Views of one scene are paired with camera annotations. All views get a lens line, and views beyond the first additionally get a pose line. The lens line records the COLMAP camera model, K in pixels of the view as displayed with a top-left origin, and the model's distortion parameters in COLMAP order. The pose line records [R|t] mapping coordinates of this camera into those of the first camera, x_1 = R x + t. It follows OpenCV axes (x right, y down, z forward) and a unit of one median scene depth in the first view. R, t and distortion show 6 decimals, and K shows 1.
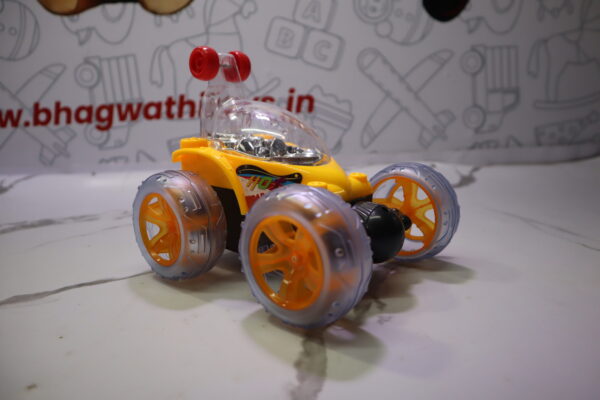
lens RADIAL K [[427.2, 0, 304.2], [0, 427.2, 200.0], [0, 0, 1]] dist [-0.116963, 0.081834]
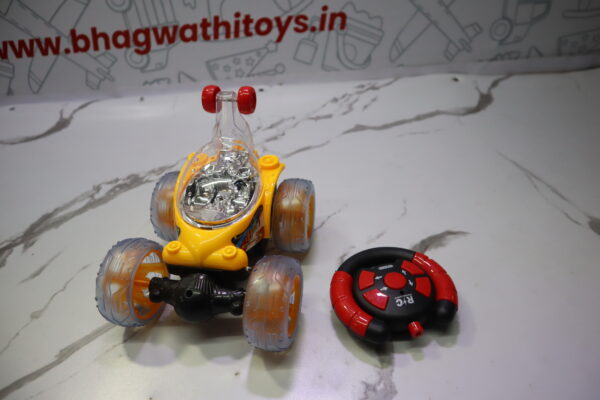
lens RADIAL K [[427.2, 0, 304.9], [0, 427.2, 204.0], [0, 0, 1]] dist [-0.116963, 0.081834]
pose [[0.999836, -0.018100, -0.000382, -0.085318], [0.016606, 0.908503, 0.417549, -0.252918], [-0.007211, -0.417486, 0.908655, -0.097705]]
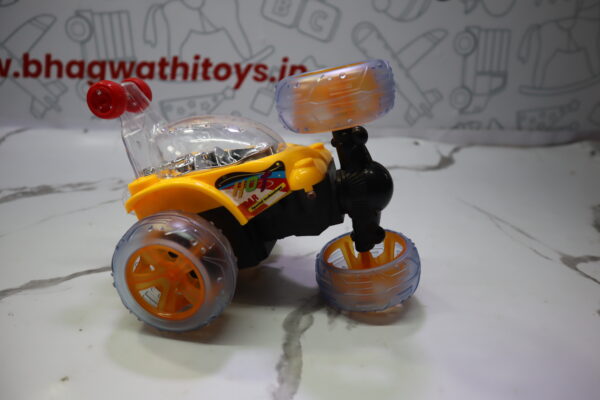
lens RADIAL K [[427.2, 0, 304.7], [0, 427.2, 199.2], [0, 0, 1]] dist [-0.116963, 0.081834]
pose [[0.997025, 0.063019, 0.044389, -0.007039], [-0.068796, 0.987234, 0.143650, -0.077682], [-0.034769, -0.146276, 0.988633, -0.043772]]
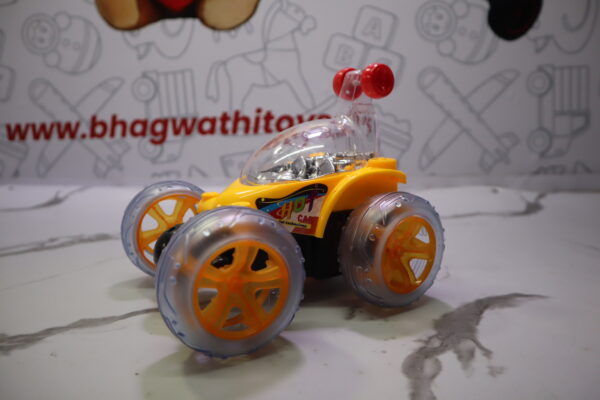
lens RADIAL K [[427.2, 0, 303.3], [0, 427.2, 199.3], [0, 0, 1]] dist [-0.116963, 0.081834]
pose [[0.996352, 0.032715, -0.078820, -0.051248], [-0.036051, 0.998497, -0.041287, -0.007509], [0.077351, 0.043978, 0.996034, 0.032755]]
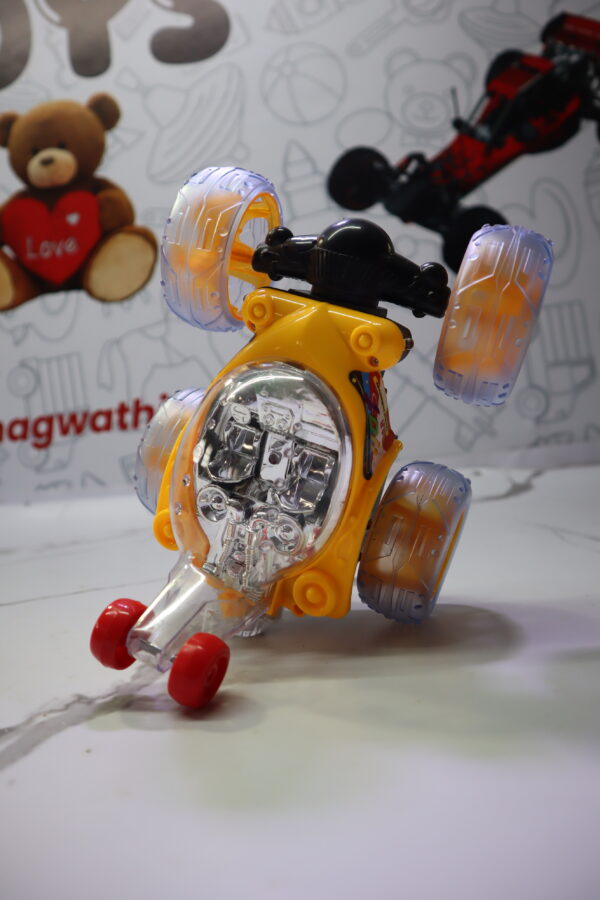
lens RADIAL K [[640.9, 0, 302.6], [0, 640.9, 441.8], [0, 0, 1]] dist [-0.116963, 0.081834]
pose [[0.991206, -0.058071, -0.118903, 0.149024], [0.036882, 0.984194, -0.173212, 0.044374], [0.127083, 0.167303, 0.977681, -0.102161]]
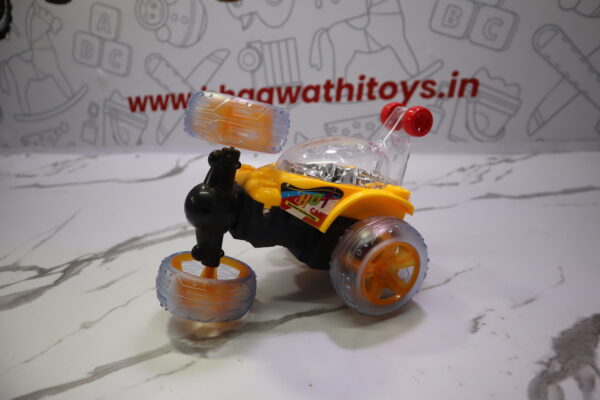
lens RADIAL K [[427.2, 0, 301.1], [0, 427.2, 200.5], [0, 0, 1]] dist [-0.116963, 0.081834]
pose [[0.964431, 0.060806, -0.257244, -0.105261], [-0.022839, 0.988711, 0.148084, -0.108974], [0.263344, -0.136942, 0.954933, -0.019626]]
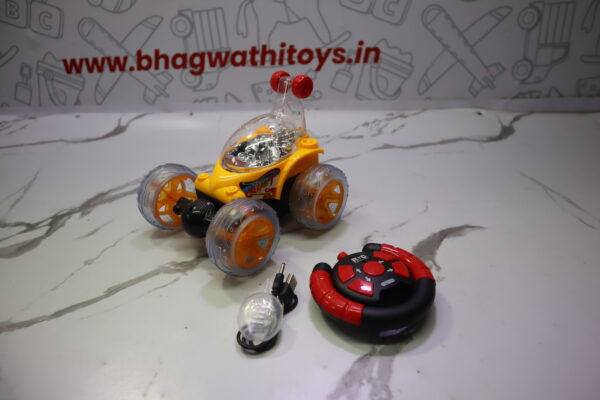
lens RADIAL K [[427.2, 0, 304.4], [0, 427.2, 202.9], [0, 0, 1]] dist [-0.116963, 0.081834]
pose [[0.997015, 0.044804, -0.062872, -0.091051], [-0.025127, 0.958348, 0.284495, -0.165607], [0.072999, -0.282066, 0.956614, -0.202724]]
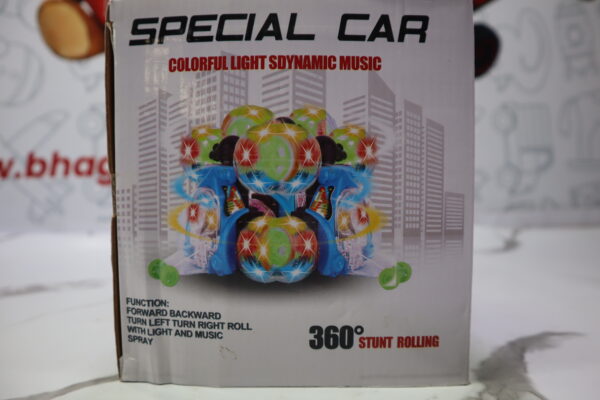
lens RADIAL K [[427.2, 0, 304.9], [0, 427.2, 198.2], [0, 0, 1]] dist [-0.116963, 0.081834]
pose [[0.999059, 0.011404, 0.041856, -0.093787], [-0.004147, 0.985515, -0.169536, 0.009827], [-0.043183, 0.169203, 0.984635, 0.110848]]
